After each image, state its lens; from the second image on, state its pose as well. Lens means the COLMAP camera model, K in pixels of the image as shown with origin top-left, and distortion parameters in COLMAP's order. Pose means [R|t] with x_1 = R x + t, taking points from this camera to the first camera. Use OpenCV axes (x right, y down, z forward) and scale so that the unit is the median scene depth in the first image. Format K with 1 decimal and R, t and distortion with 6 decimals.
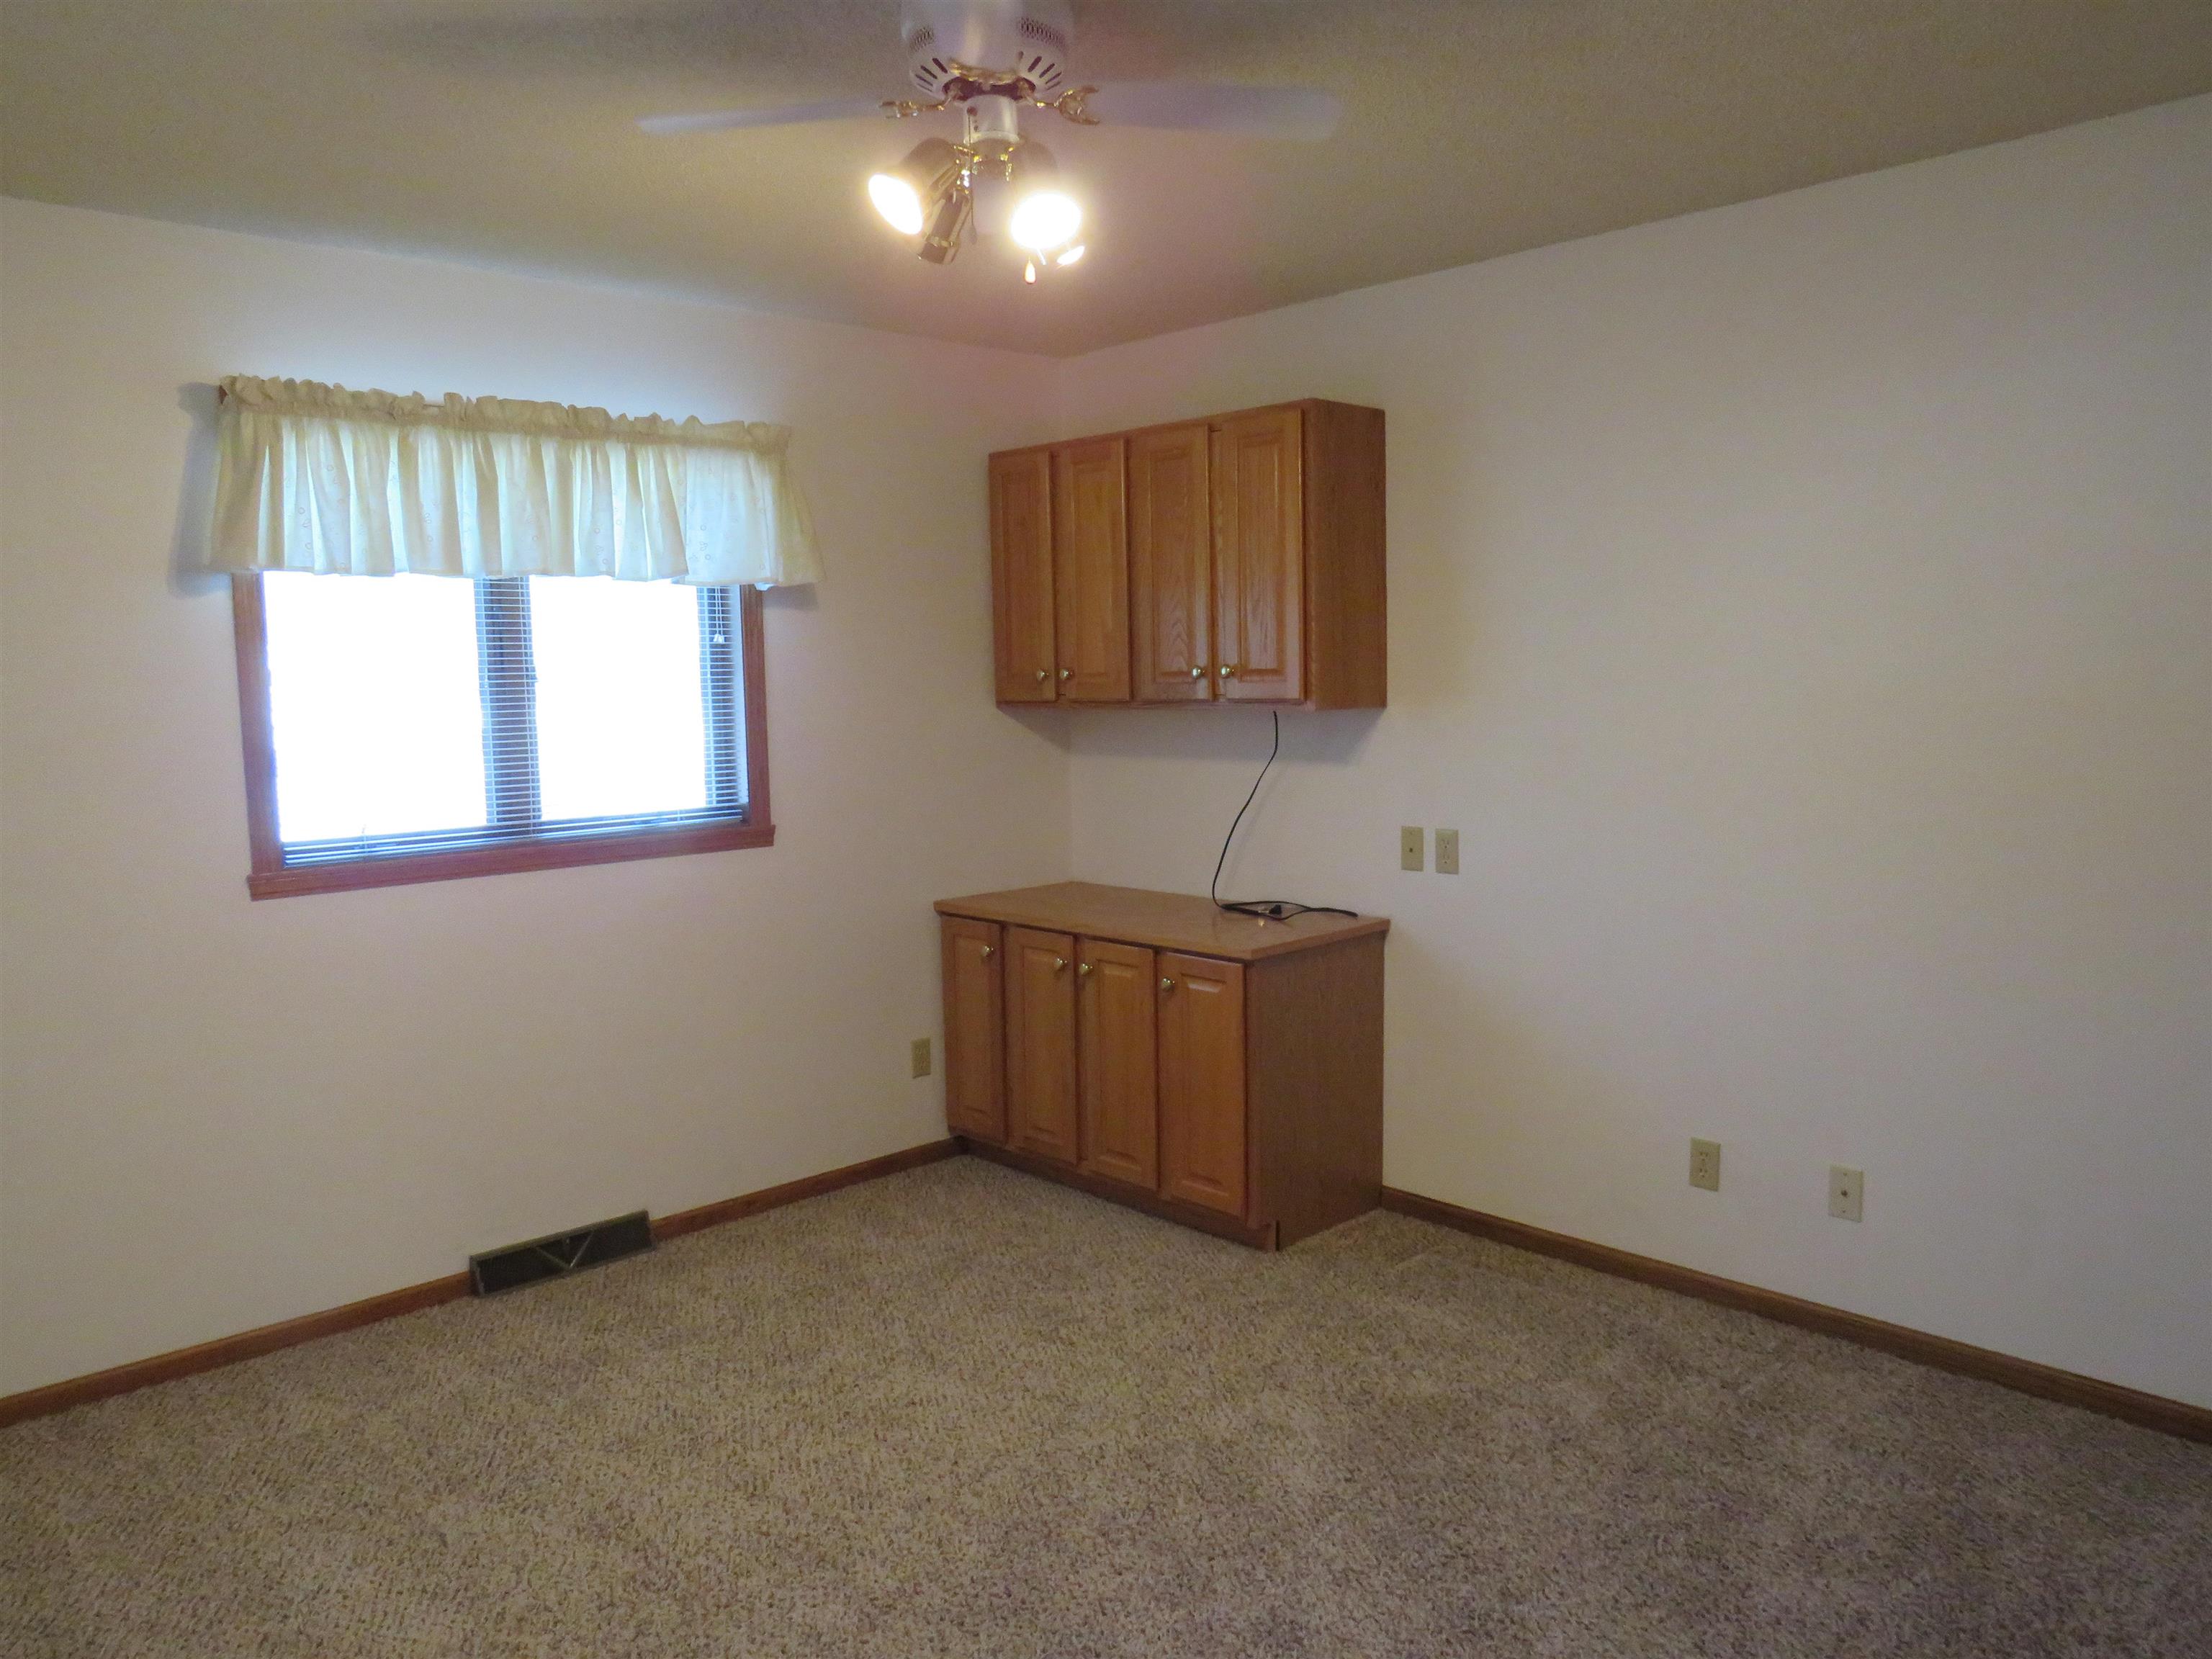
lens RADIAL K [[1567.7, 0, 1088.6], [0, 1567.7, 828.1], [0, 0, 1]] dist [-0.031663, 0.018097]
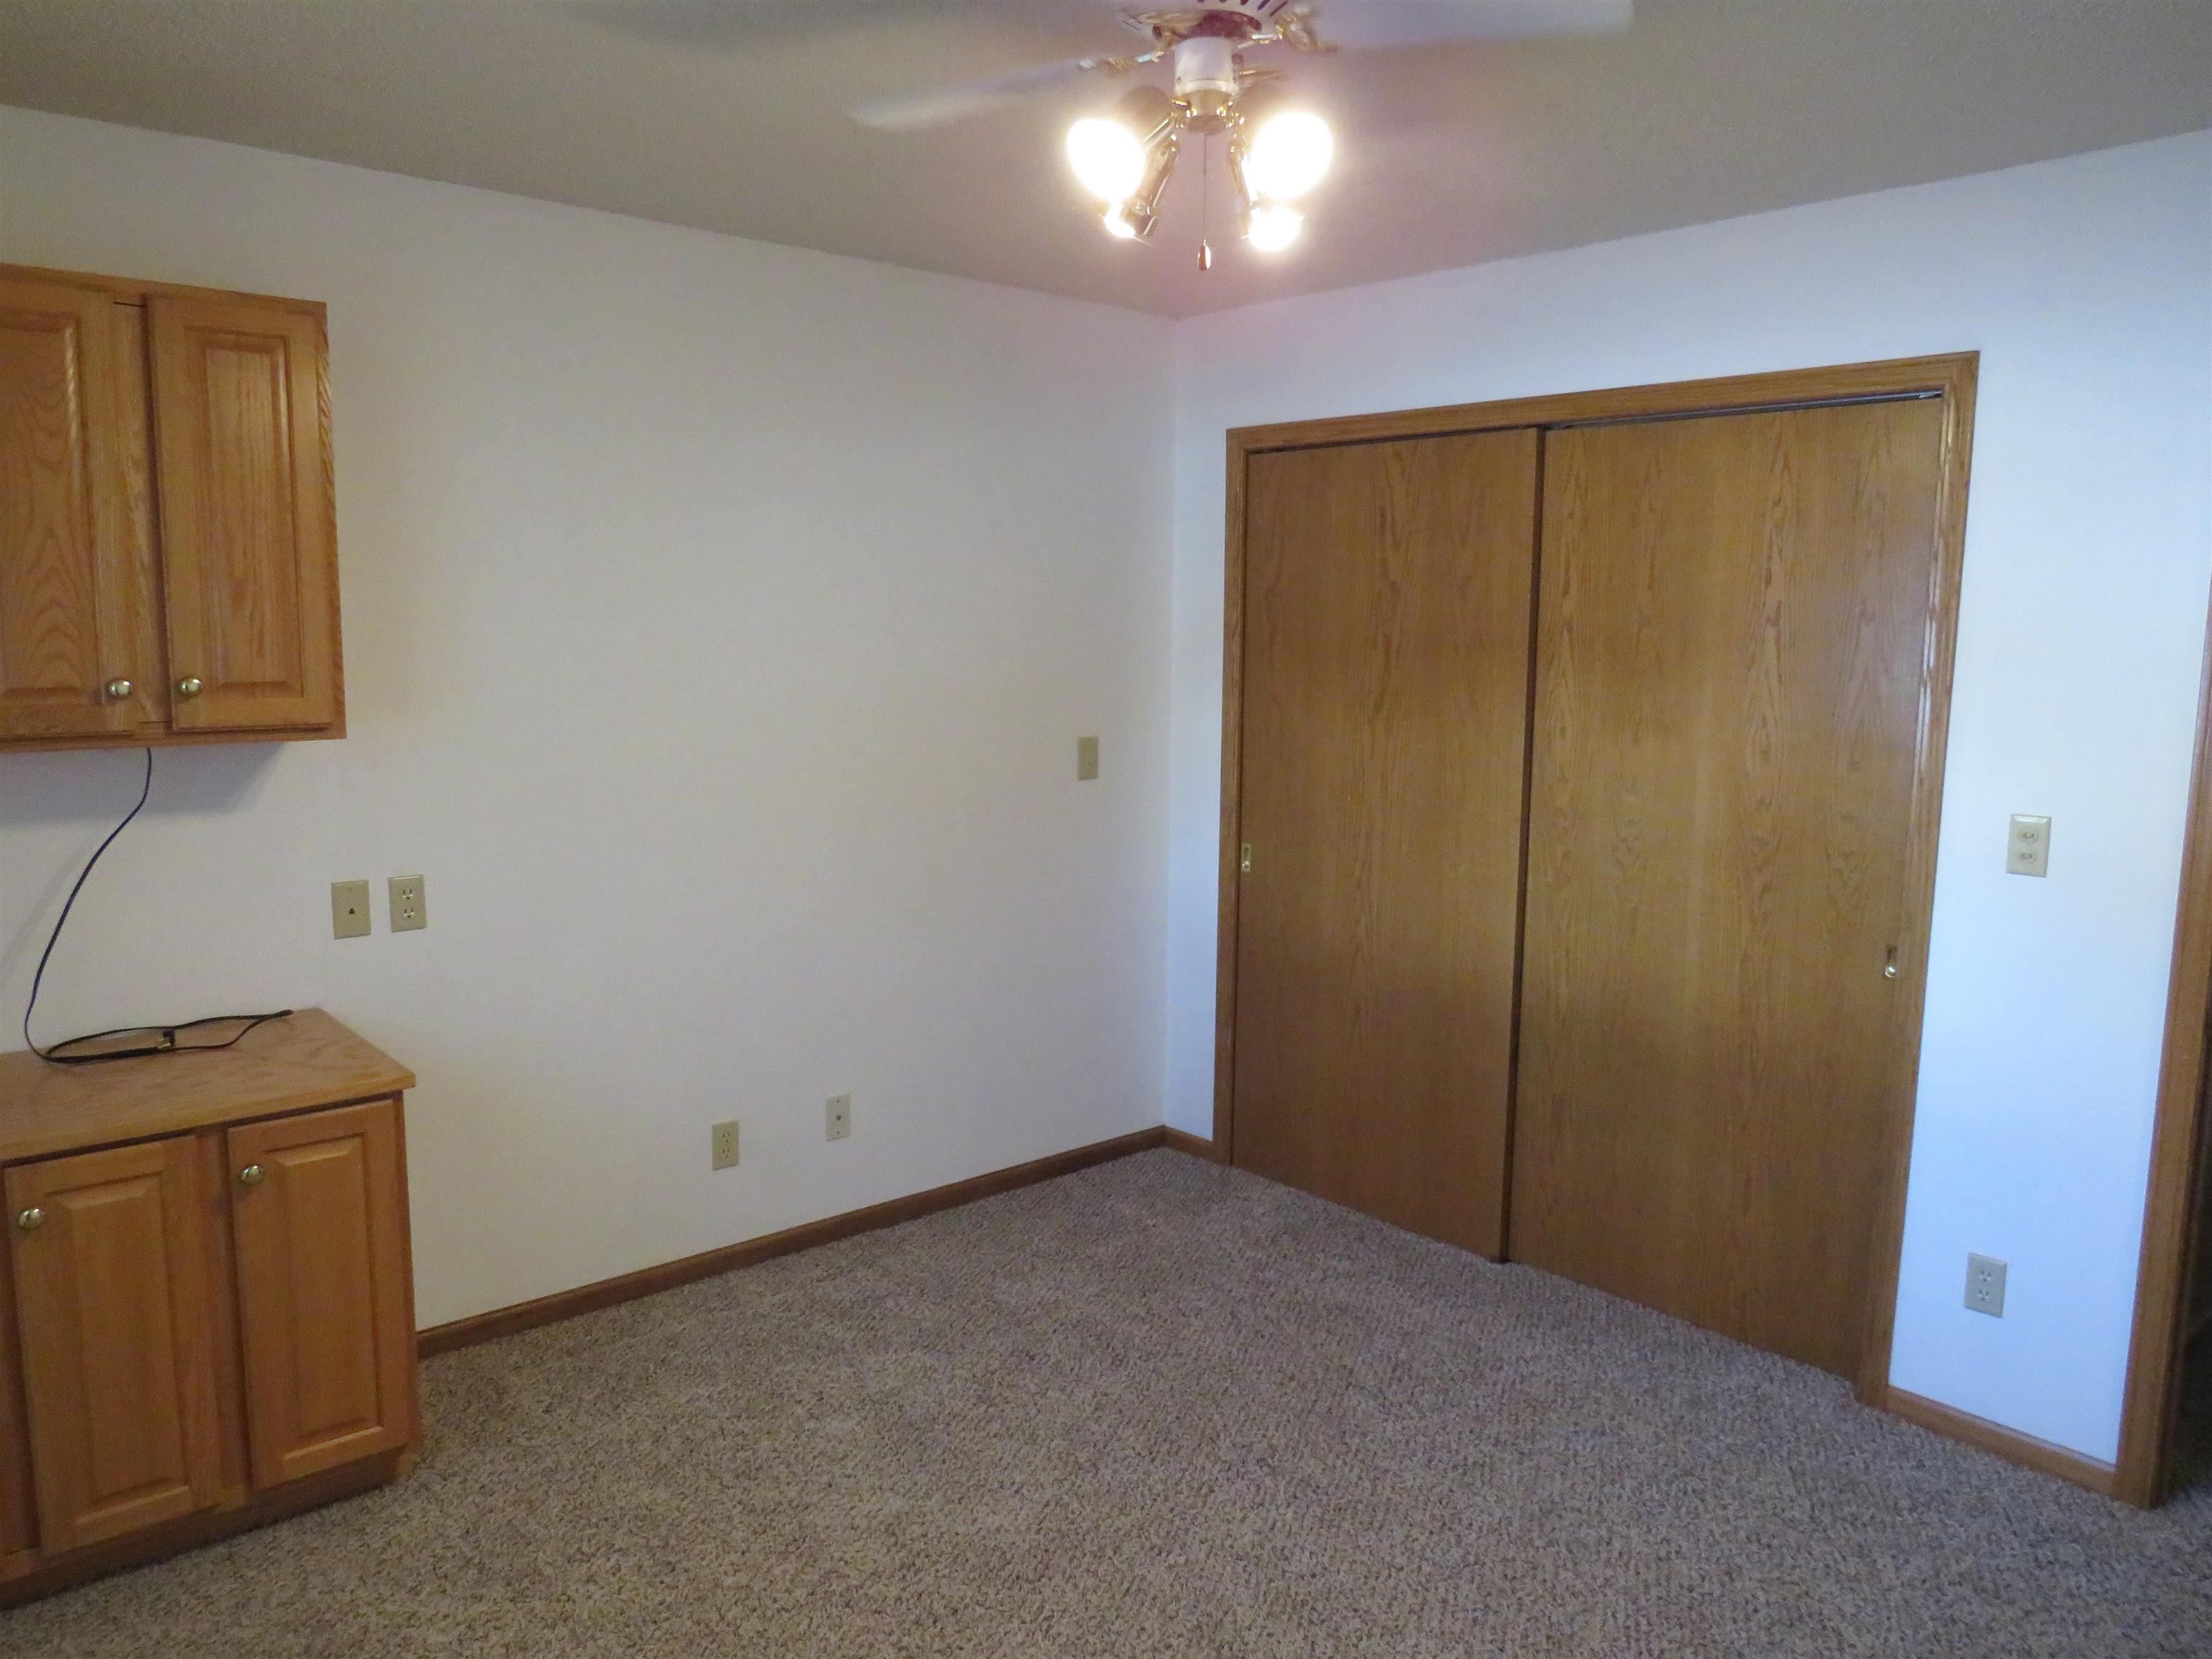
lens RADIAL K [[1567.7, 0, 1089.2], [0, 1567.7, 832.9], [0, 0, 1]] dist [-0.031663, 0.018097]
pose [[0.029202, -0.115651, 0.992861, -0.555425], [0.083141, 0.990123, 0.112887, -0.082711], [-0.996110, 0.079251, 0.038529, 0.616204]]
